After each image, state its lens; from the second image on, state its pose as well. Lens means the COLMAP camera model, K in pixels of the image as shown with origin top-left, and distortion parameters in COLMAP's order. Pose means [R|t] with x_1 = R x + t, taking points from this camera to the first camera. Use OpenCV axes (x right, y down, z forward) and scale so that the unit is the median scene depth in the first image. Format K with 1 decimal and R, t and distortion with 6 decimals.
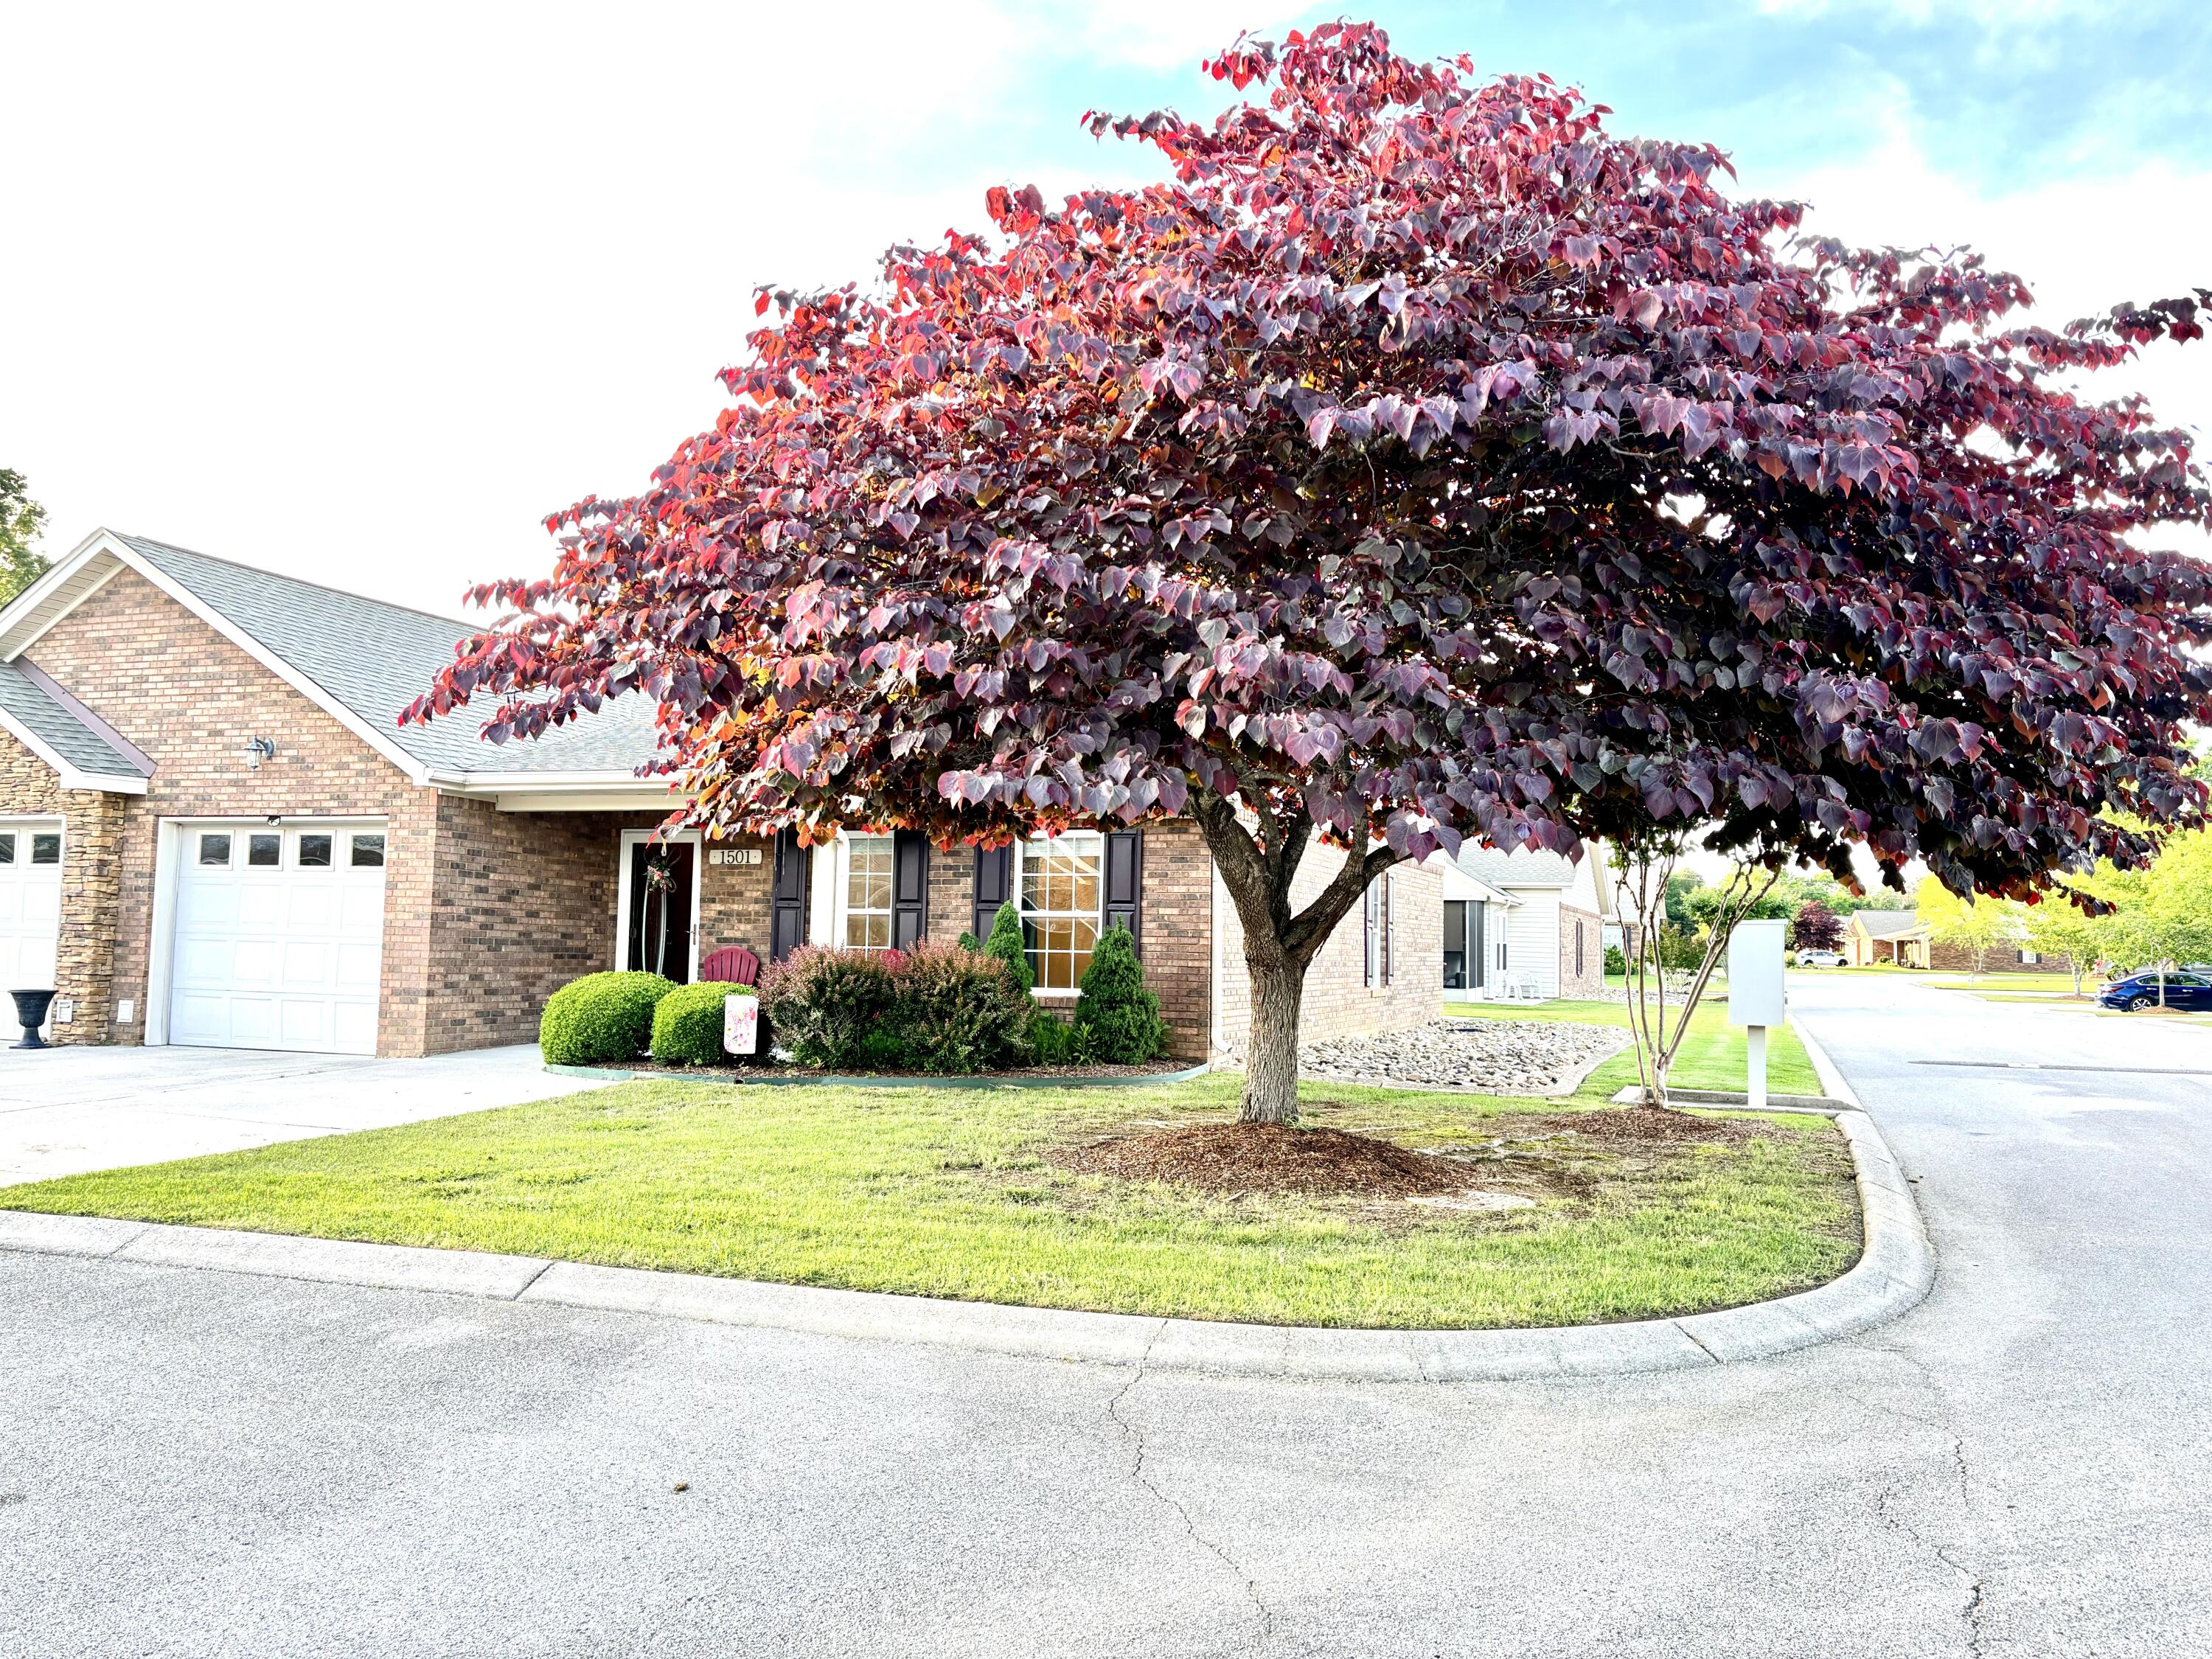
lens RADIAL K [[1664.9, 0, 1106.4], [0, 1664.9, 828.8], [0, 0, 1]] dist [0.053158, -0.050663]
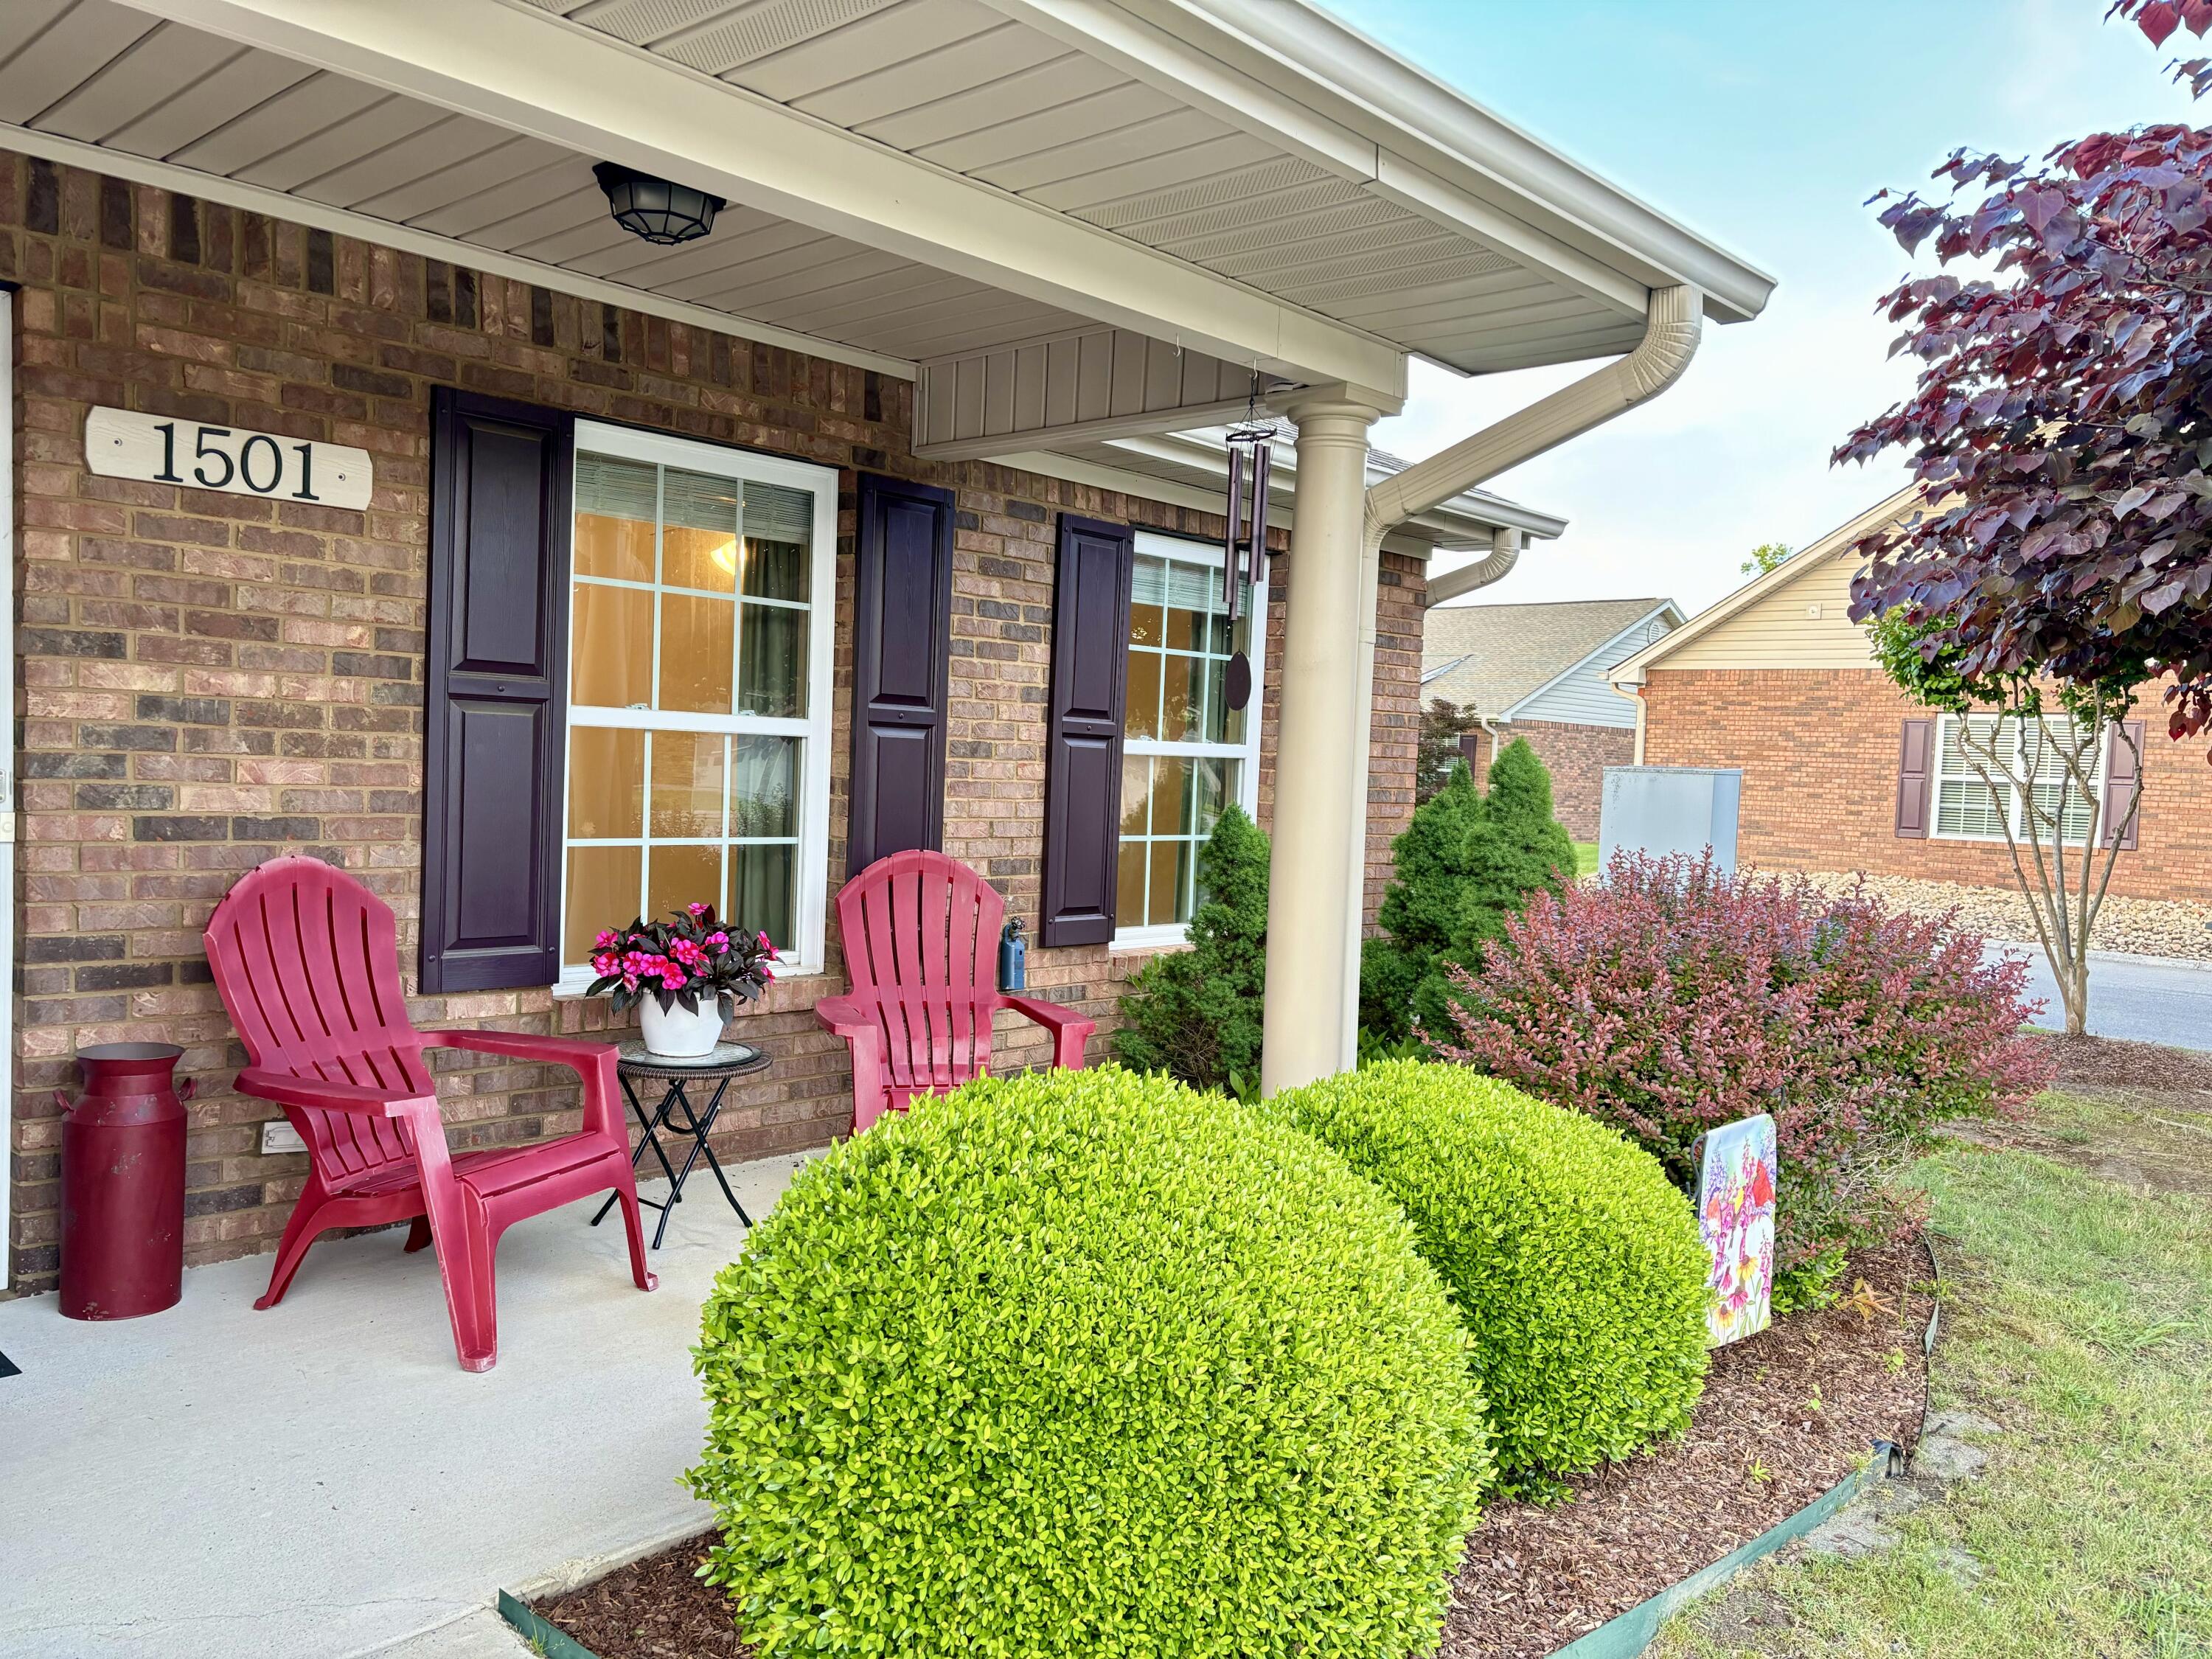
lens RADIAL K [[1664.9, 0, 1106.5], [0, 1664.9, 832.8], [0, 0, 1]] dist [0.053158, -0.050663]
pose [[0.378813, -0.047612, 0.924248, -0.392245], [-0.109724, 0.989322, 0.095935, 0.031958], [-0.918946, -0.137754, 0.369544, 0.804712]]
